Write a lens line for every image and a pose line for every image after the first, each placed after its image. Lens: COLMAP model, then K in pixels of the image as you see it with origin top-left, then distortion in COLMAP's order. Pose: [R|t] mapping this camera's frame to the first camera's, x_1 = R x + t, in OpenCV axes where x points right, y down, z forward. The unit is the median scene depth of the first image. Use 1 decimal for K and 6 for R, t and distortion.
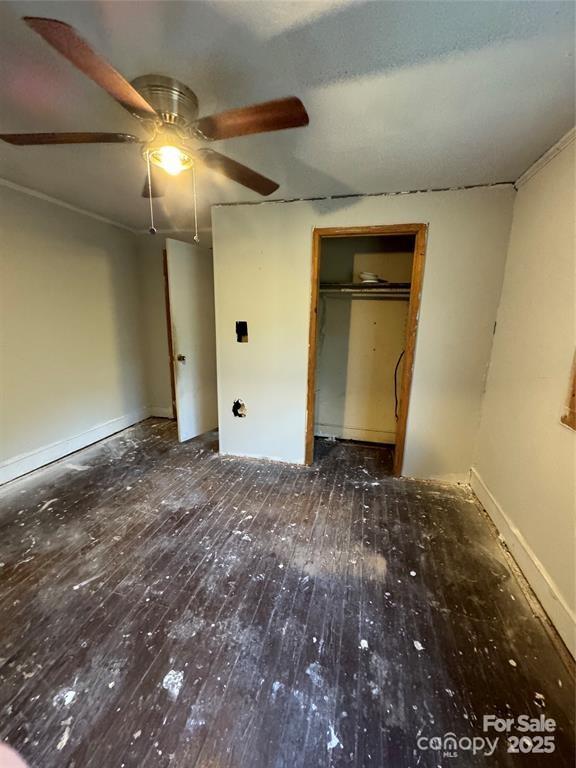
lens RADIAL K [[307.3, 0, 288.0], [0, 307.3, 384.0], [0, 0, 1]] dist [0.000267, -0.000072]
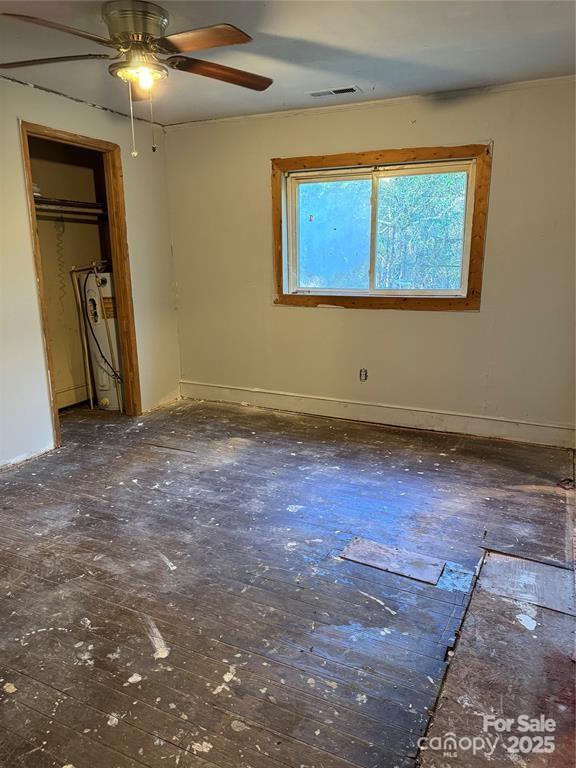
lens RADIAL K [[536.8, 0, 290.6], [0, 536.8, 389.9], [0, 0, 1]] dist [0.136856, -0.214242]
pose [[0.187494, -0.257160, 0.948006, -1.514998], [0.219283, 0.951723, 0.214799, -0.033615], [-0.957476, 0.167608, 0.234833, 0.215595]]
